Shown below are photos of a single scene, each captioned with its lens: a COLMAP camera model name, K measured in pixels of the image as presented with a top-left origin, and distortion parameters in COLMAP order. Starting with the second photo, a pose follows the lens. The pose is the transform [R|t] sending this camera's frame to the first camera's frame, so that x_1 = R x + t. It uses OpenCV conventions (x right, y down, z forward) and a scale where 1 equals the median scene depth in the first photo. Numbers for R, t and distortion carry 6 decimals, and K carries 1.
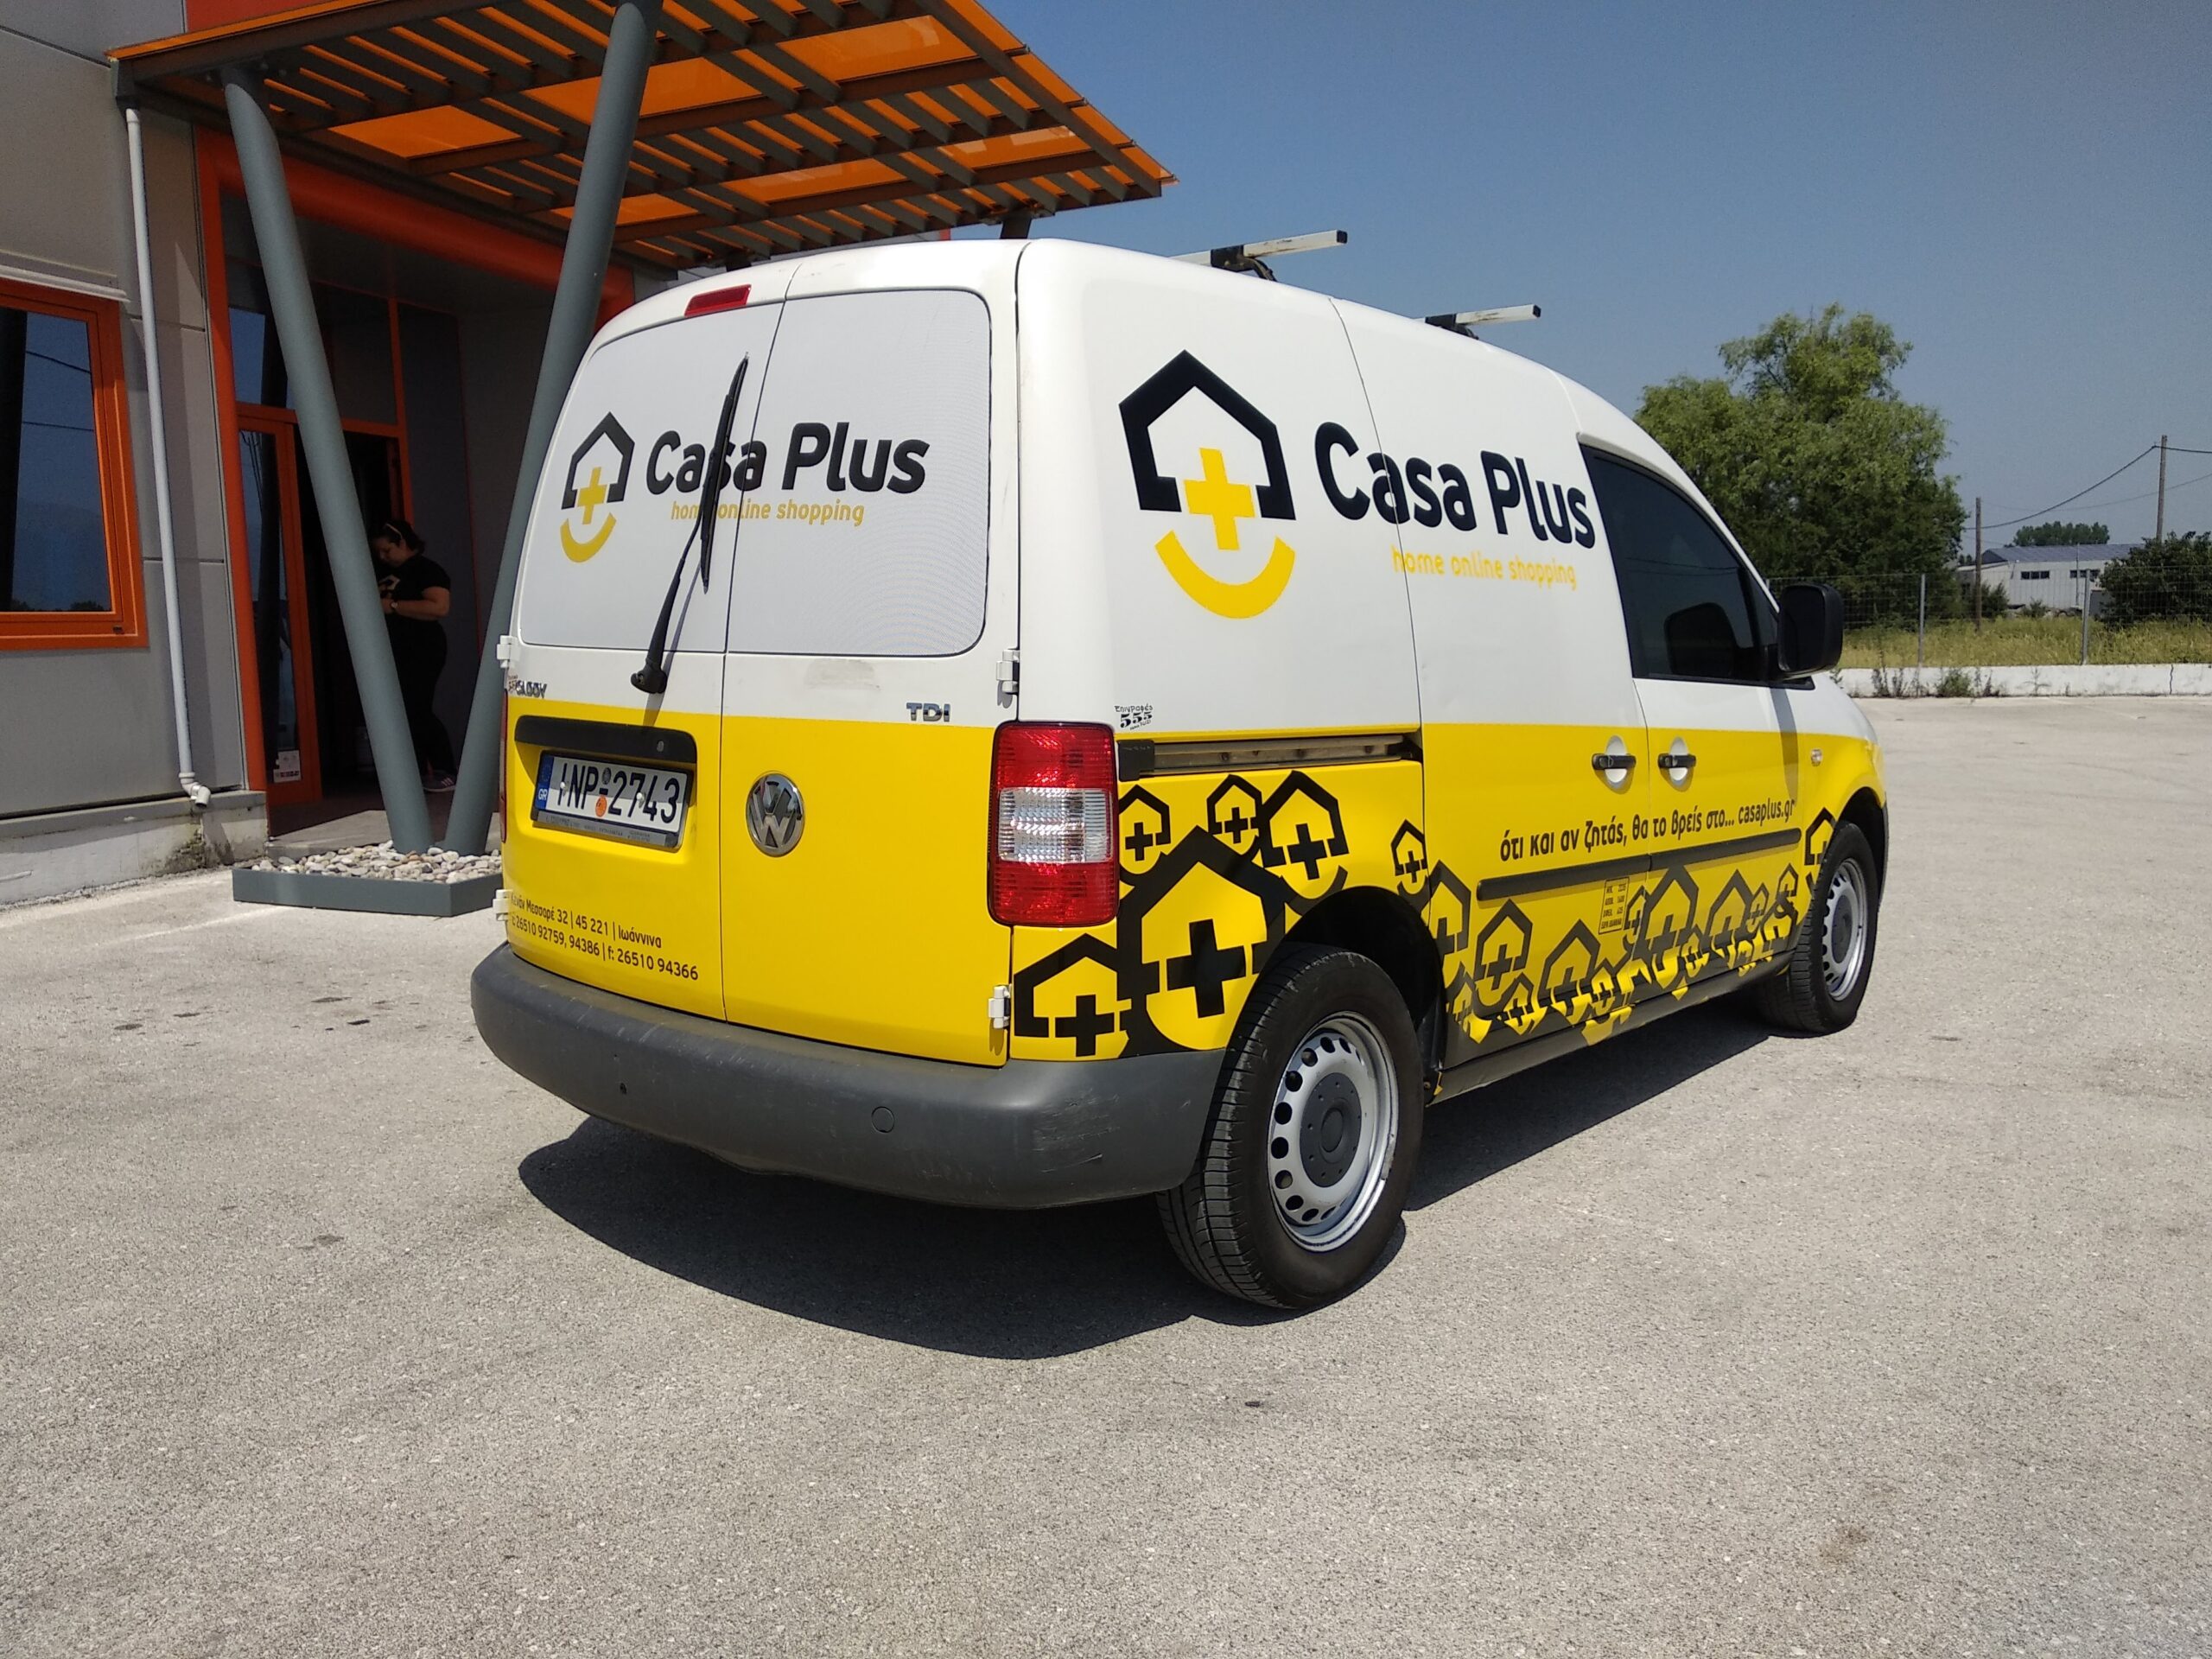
lens RADIAL K [[1703.6, 0, 1095.7], [0, 1703.6, 830.2], [0, 0, 1]] dist [0.065064, -0.086547]
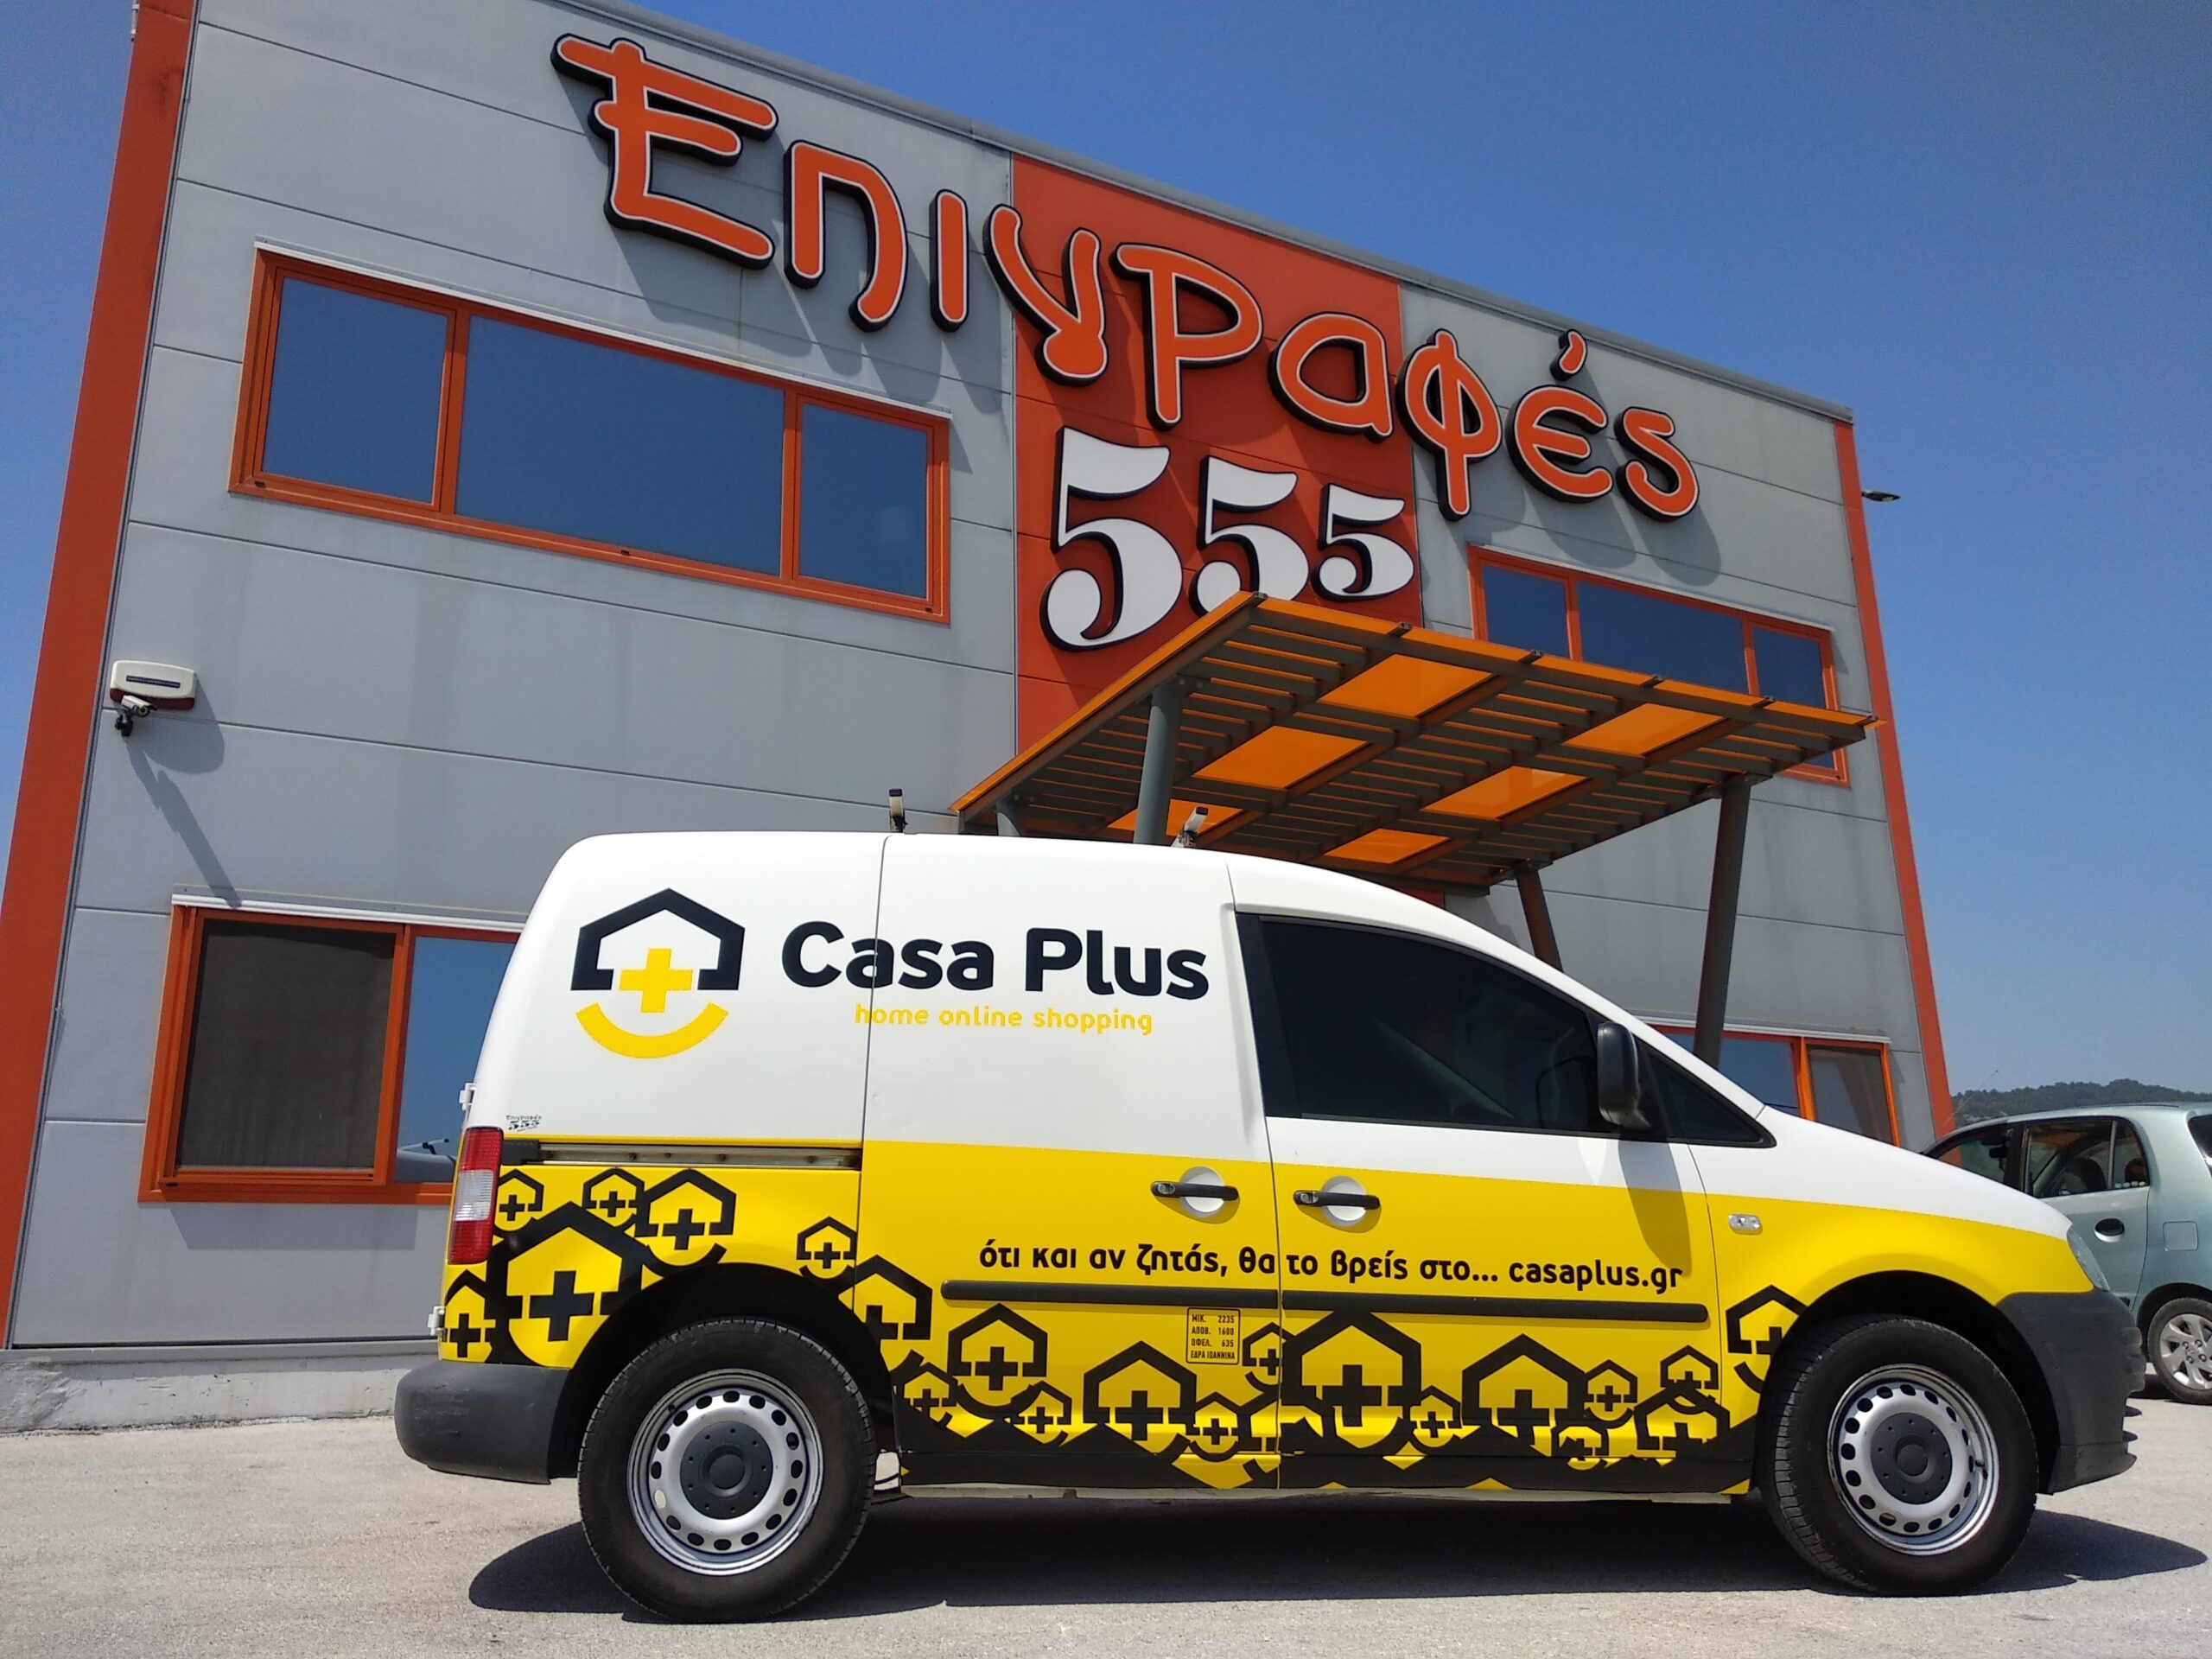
lens RADIAL K [[1703.6, 0, 1105.9], [0, 1703.6, 830.1], [0, 0, 1]] dist [0.065064, -0.086547]
pose [[0.721416, -0.175320, -0.669941, 1.245117], [-0.079203, 0.940184, -0.331331, 0.129901], [0.687957, 0.292089, 0.664378, 0.229055]]
